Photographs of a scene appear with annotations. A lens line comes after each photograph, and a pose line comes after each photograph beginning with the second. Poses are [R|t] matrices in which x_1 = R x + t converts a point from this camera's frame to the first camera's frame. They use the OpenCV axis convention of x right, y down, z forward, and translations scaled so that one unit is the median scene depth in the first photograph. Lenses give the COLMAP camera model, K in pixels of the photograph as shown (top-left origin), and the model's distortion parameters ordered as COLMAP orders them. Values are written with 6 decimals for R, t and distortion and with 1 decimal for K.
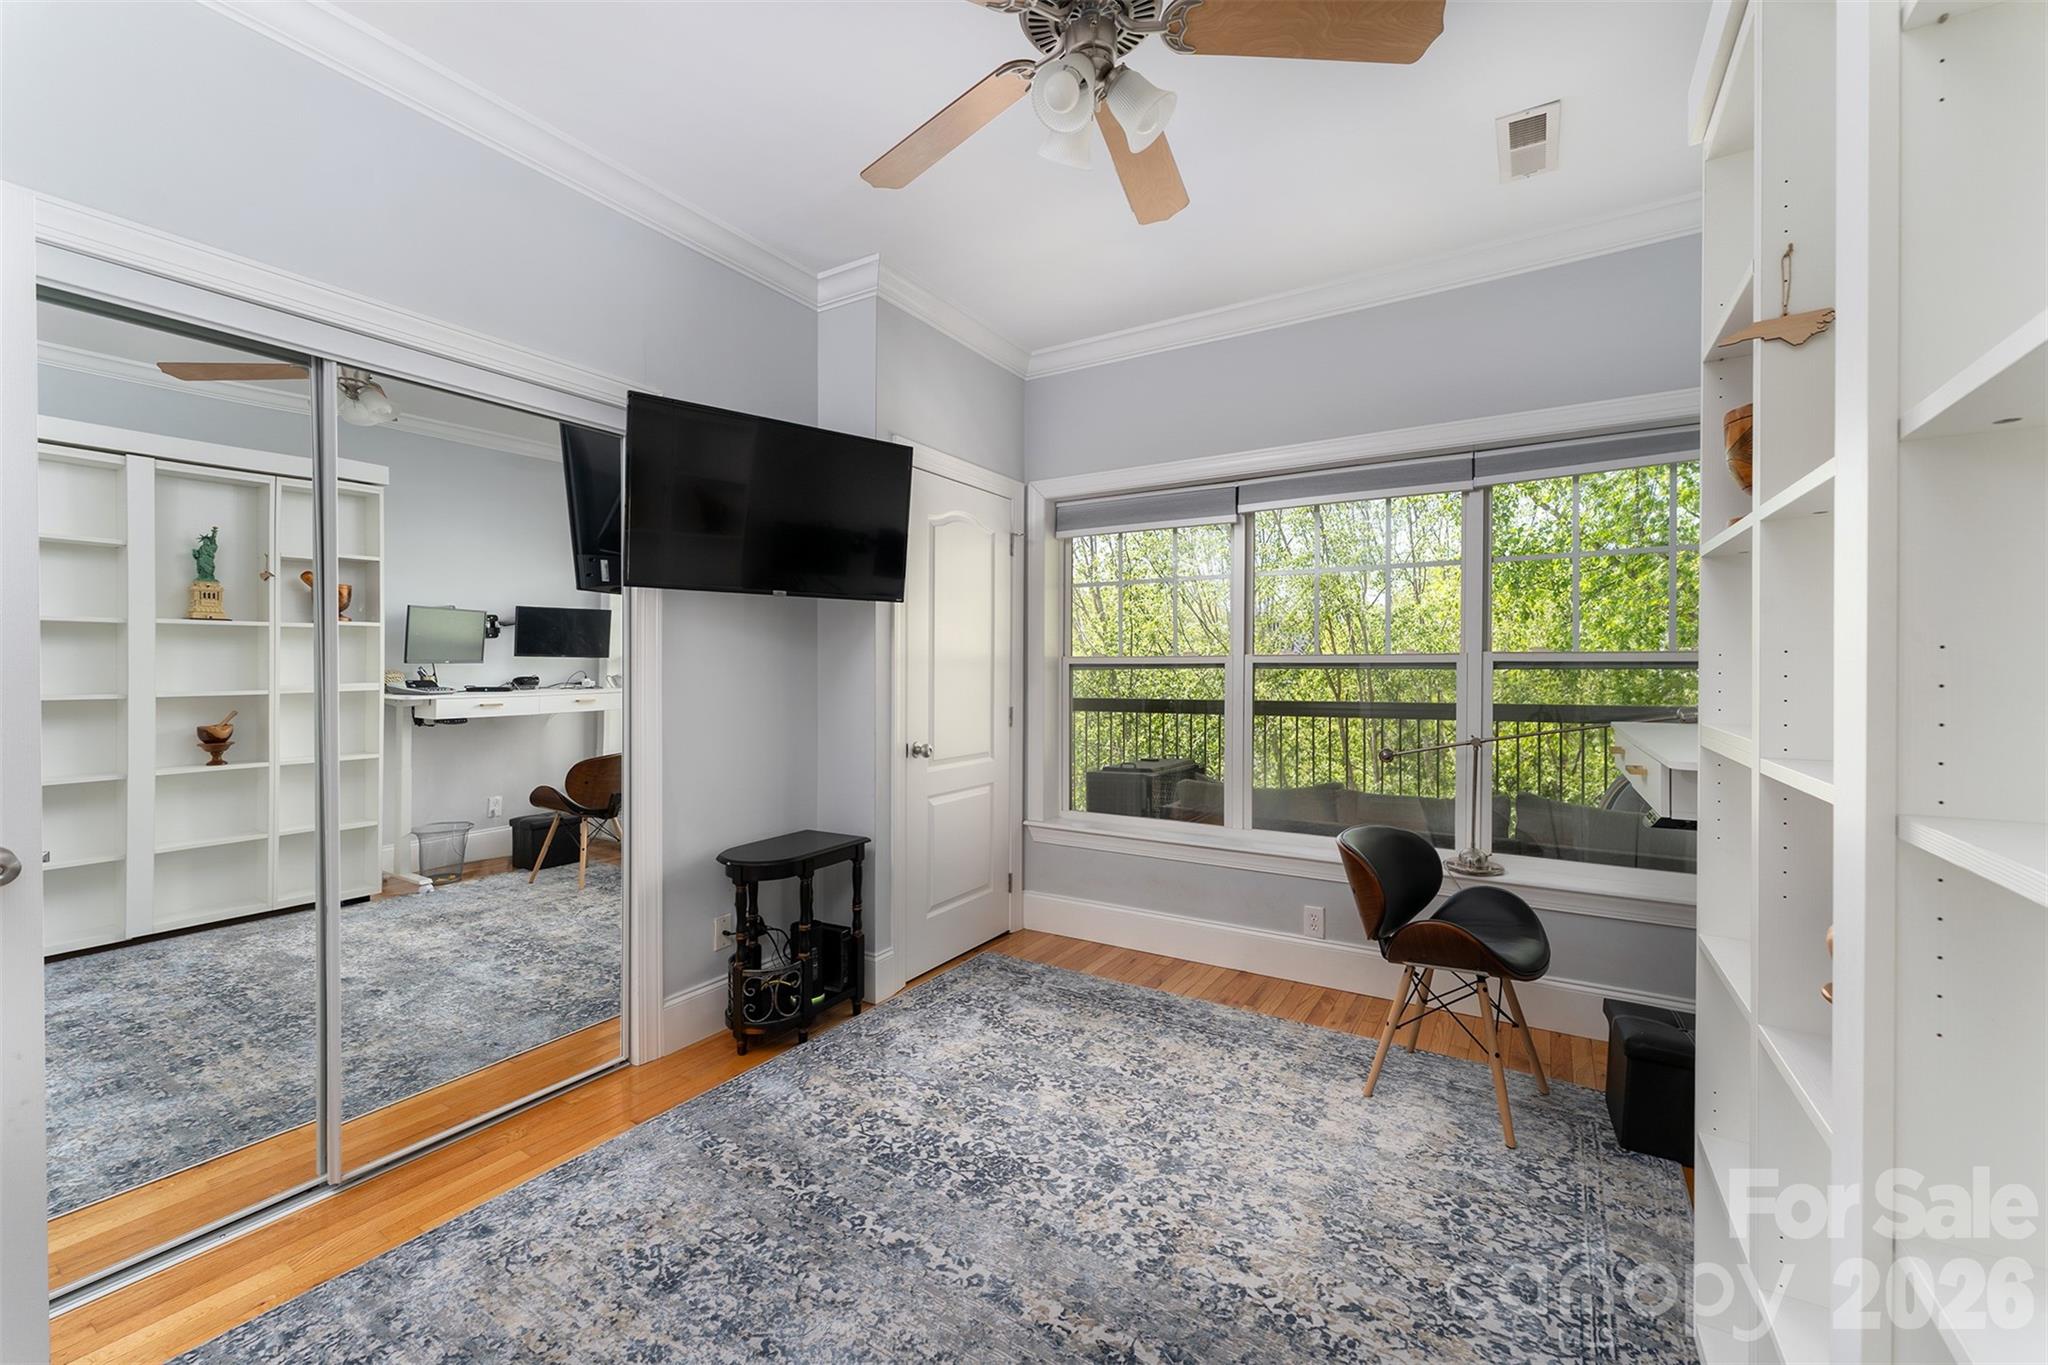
lens RADIAL K [[831.0, 0, 1012.4], [0, 831.0, 673.2], [0, 0, 1]] dist [0.001511, -0.000309]
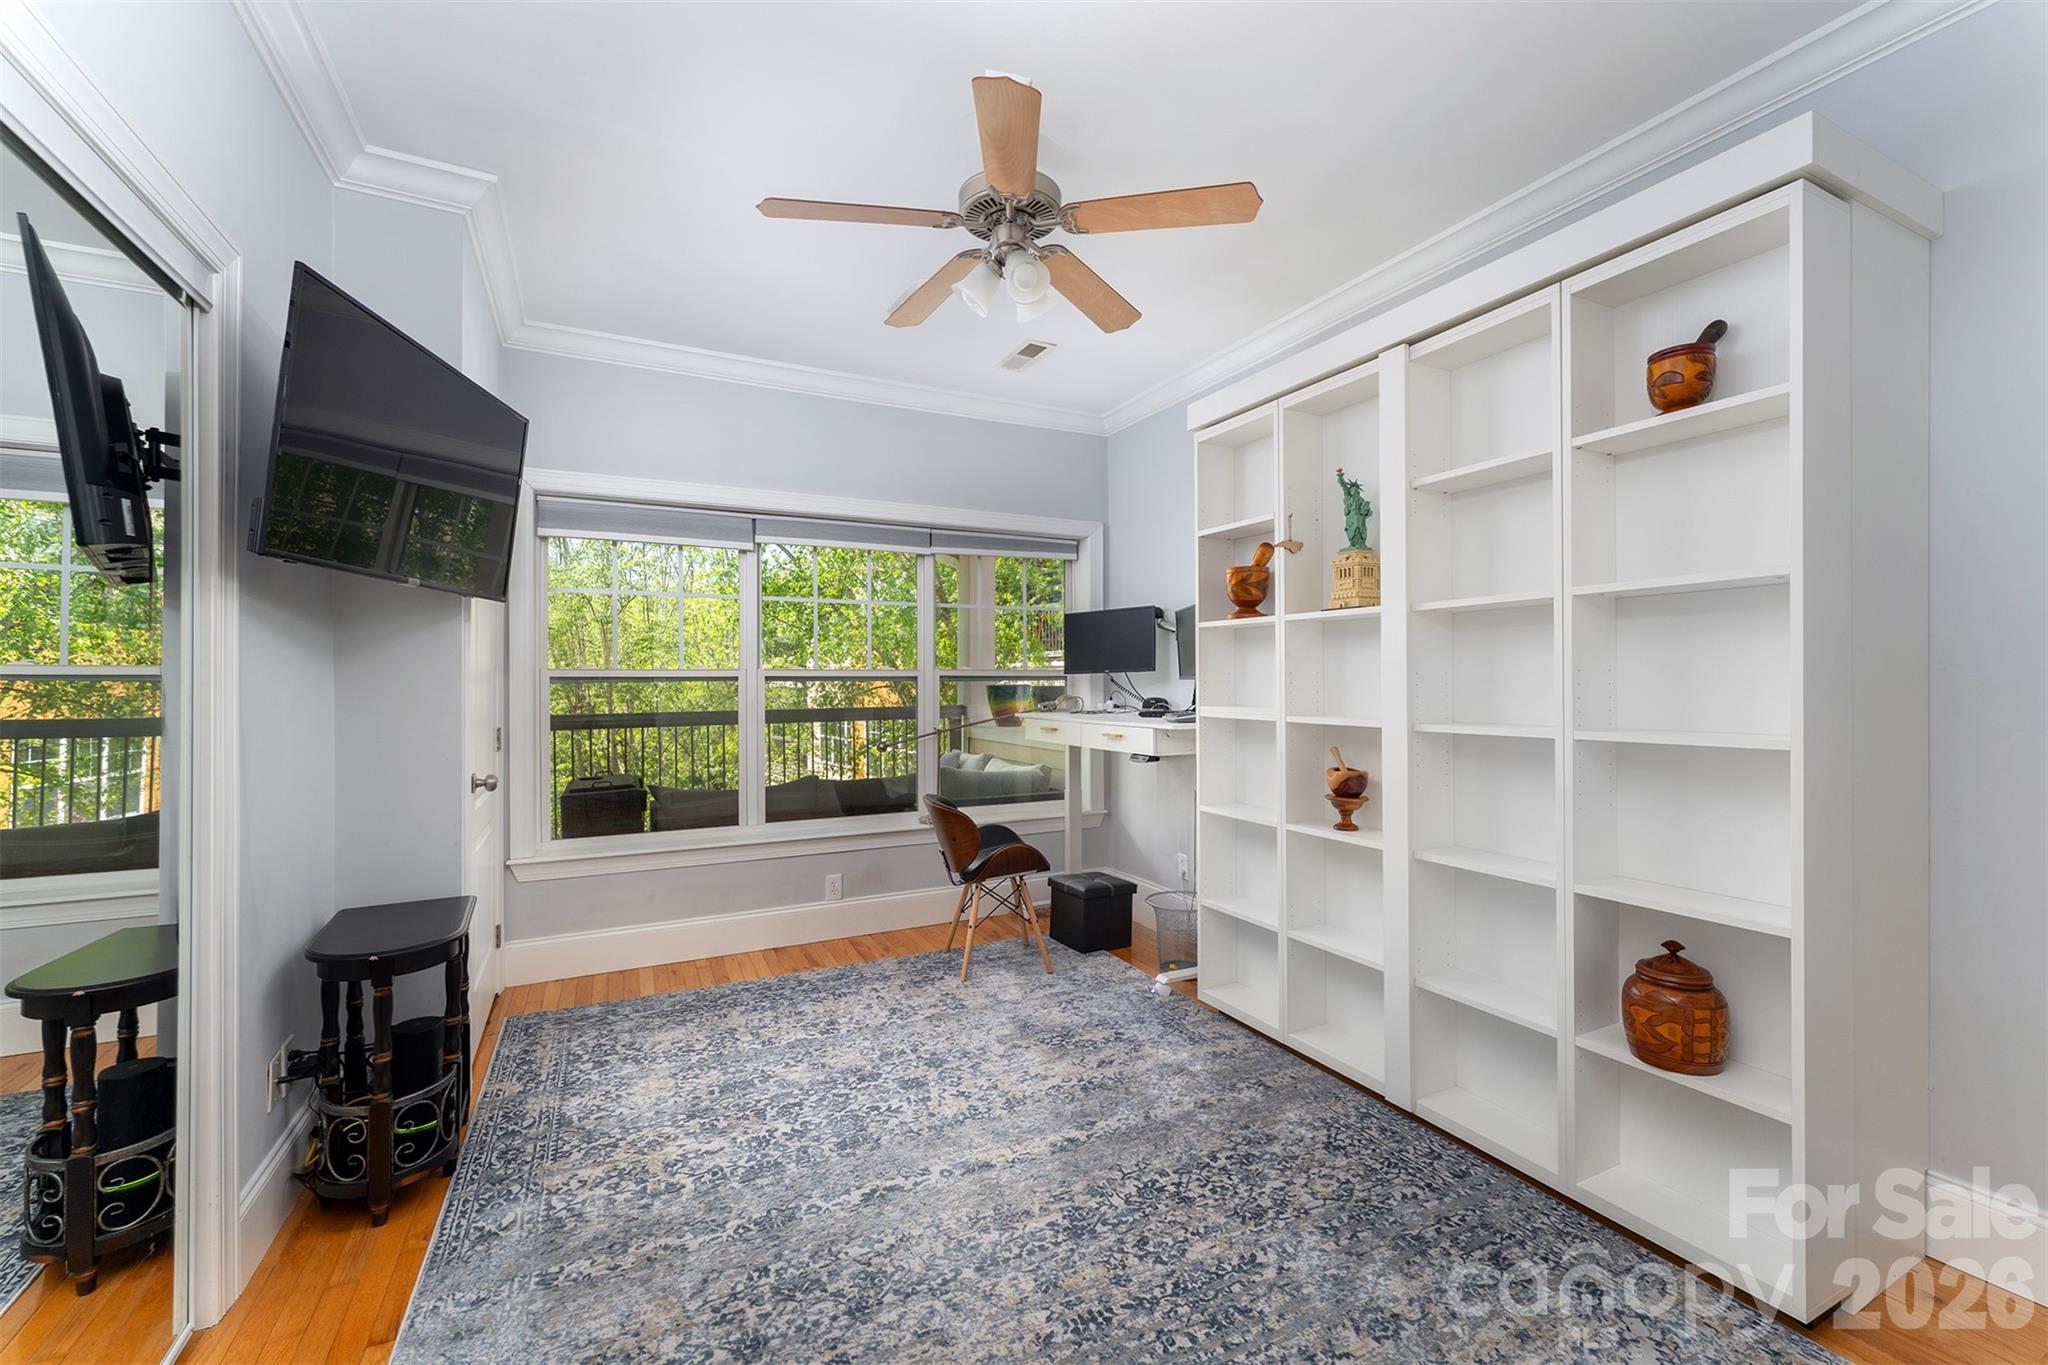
lens RADIAL K [[831.0, 0, 1012.4], [0, 831.0, 673.2], [0, 0, 1]] dist [0.001511, -0.000309]
pose [[0.522014, 0.004879, 0.852923, -0.613398], [0.007899, 0.999913, -0.010554, -0.002494], [-0.852900, 0.012246, 0.521930, 0.148870]]
